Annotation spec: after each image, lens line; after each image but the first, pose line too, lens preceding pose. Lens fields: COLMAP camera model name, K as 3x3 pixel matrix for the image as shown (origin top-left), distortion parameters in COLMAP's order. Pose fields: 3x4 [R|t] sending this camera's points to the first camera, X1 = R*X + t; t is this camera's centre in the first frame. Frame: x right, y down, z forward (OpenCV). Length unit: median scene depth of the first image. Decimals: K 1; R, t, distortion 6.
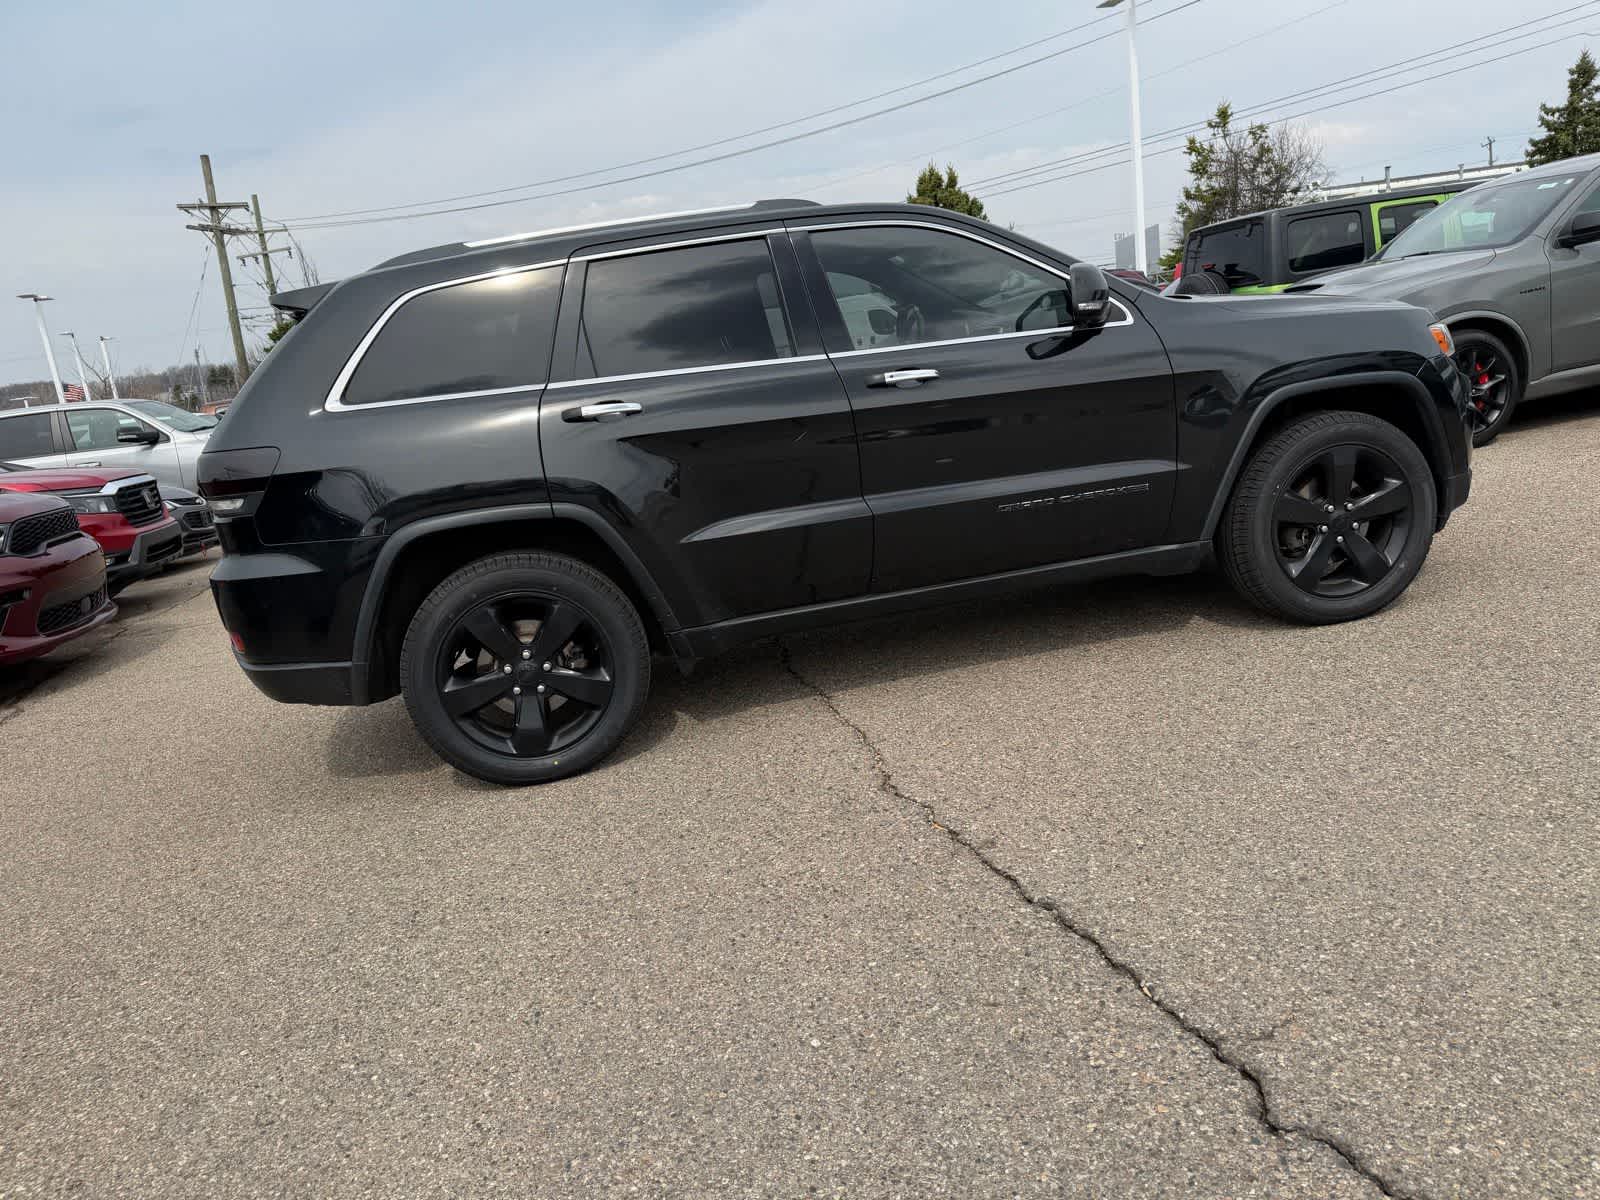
lens RADIAL K [[1136.1, 0, 804.4], [0, 1136.1, 602.7], [0, 0, 1]] dist [0.021679, -0.029455]
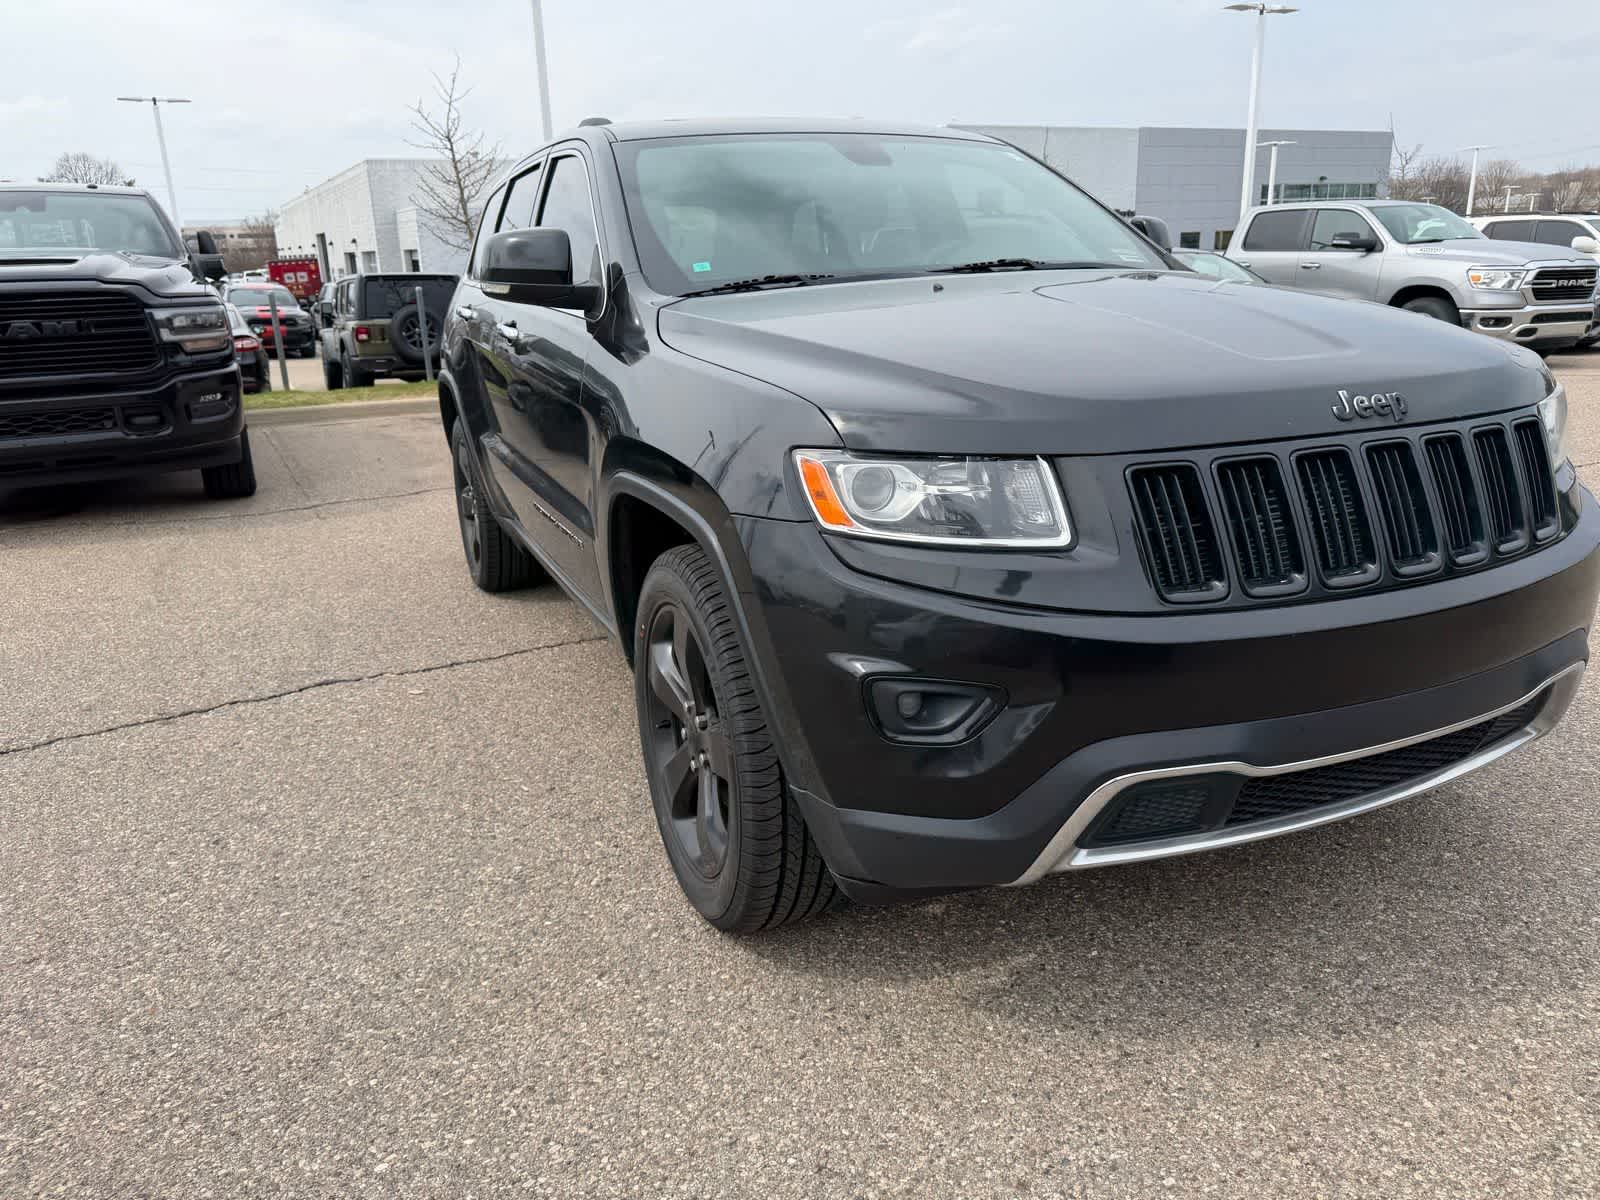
lens RADIAL K [[1139.9, 0, 802.7], [0, 1139.9, 585.2], [0, 0, 1]] dist [0.010161, -0.017600]
pose [[0.231935, 0.386316, -0.892729, 0.981872], [-0.211648, 0.915810, 0.341317, -0.352776], [0.949427, 0.109781, 0.294171, 0.910981]]
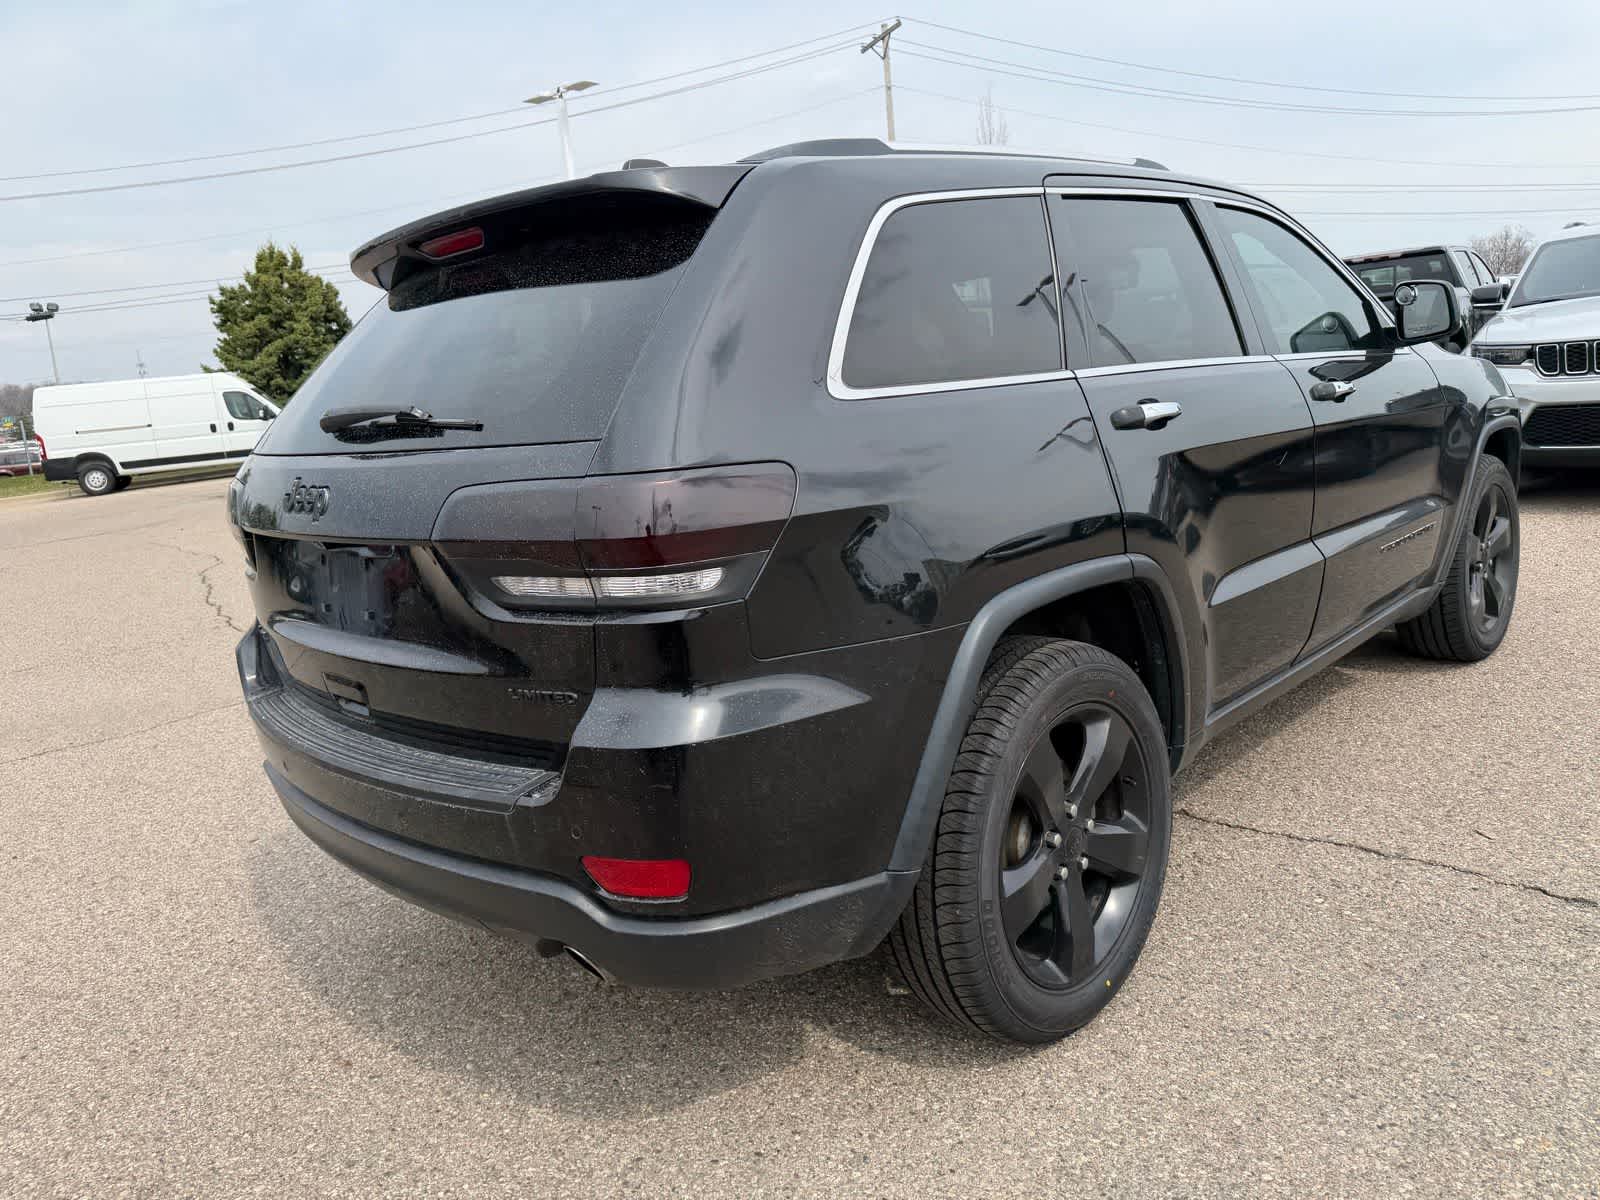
lens RADIAL K [[1139.9, 0, 802.7], [0, 1139.9, 585.2], [0, 0, 1]] dist [0.010161, -0.017600]
pose [[0.816712, -0.046641, 0.575157, -0.650785], [0.108276, 0.991411, -0.073354, -0.039769], [-0.566796, 0.122185, 0.814747, 0.529659]]
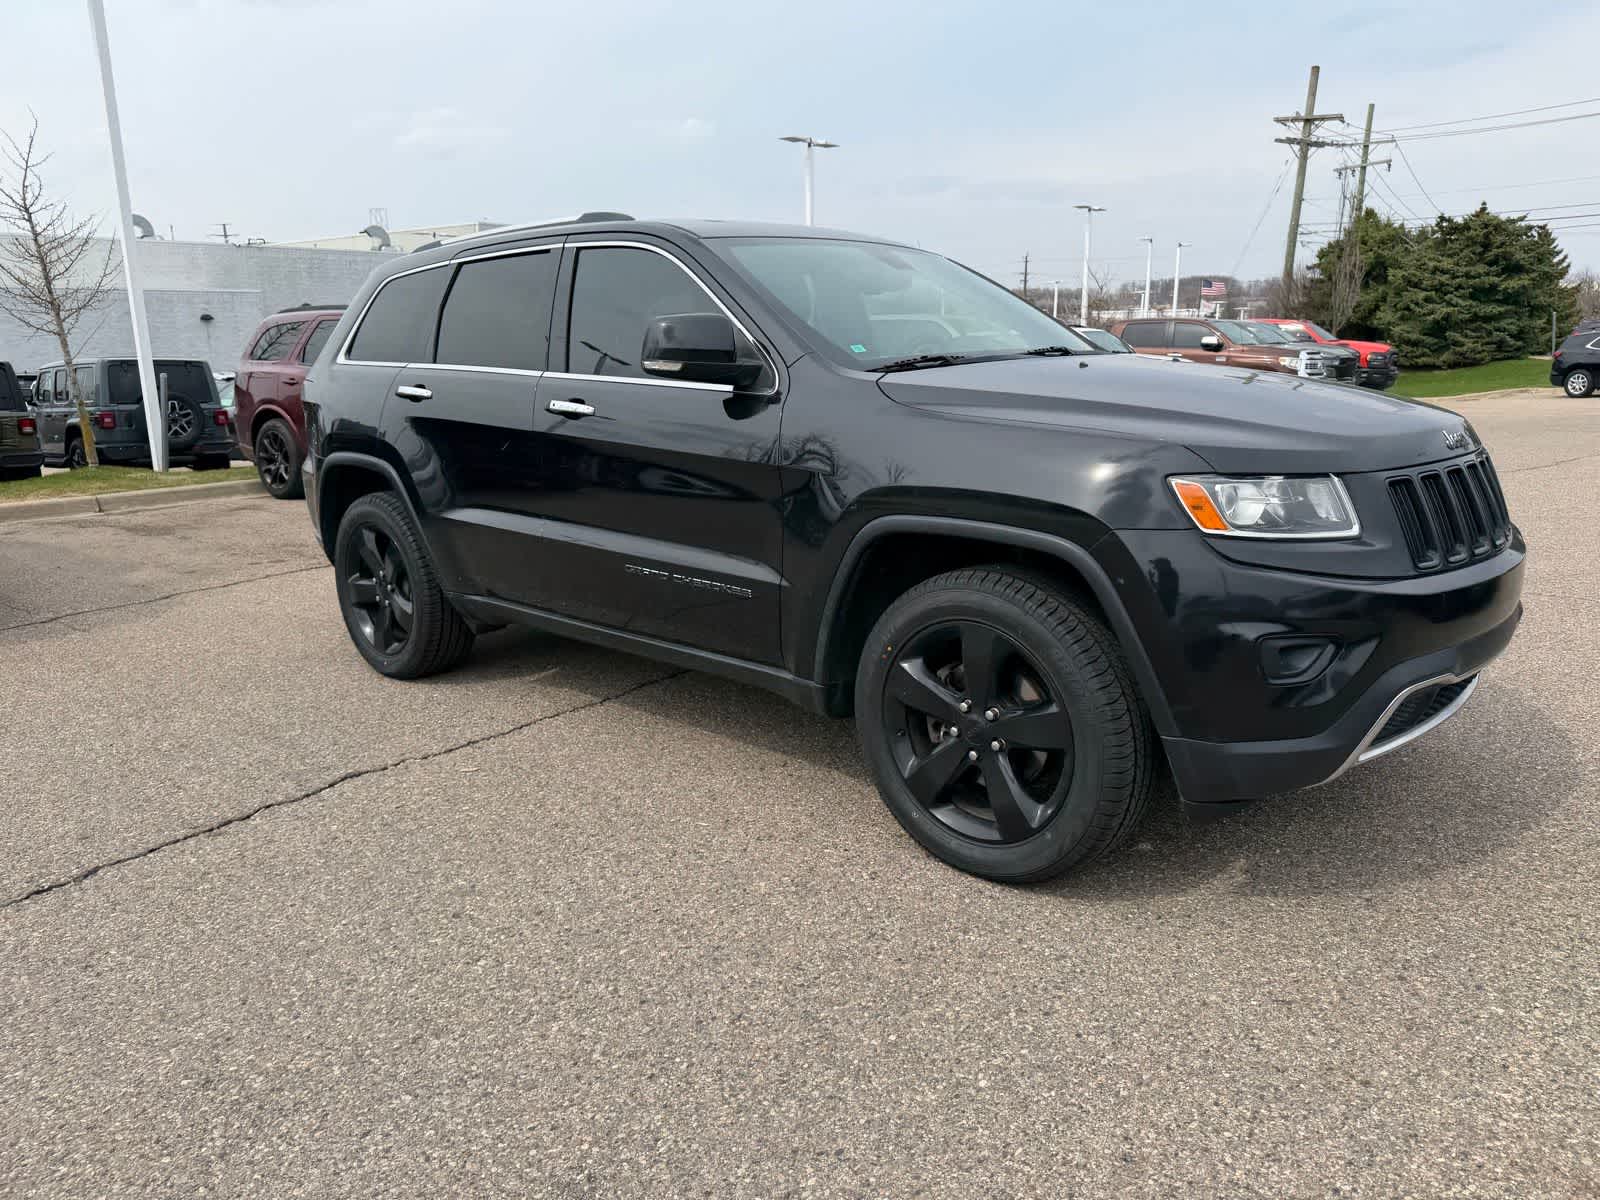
lens RADIAL K [[1136.1, 0, 804.4], [0, 1136.1, 602.7], [0, 0, 1]] dist [0.021679, -0.029455]
pose [[0.595605, 0.296526, -0.746543, 0.915202], [-0.239003, 0.952699, 0.187730, -0.252796], [0.766898, 0.066613, 0.638303, 0.509027]]
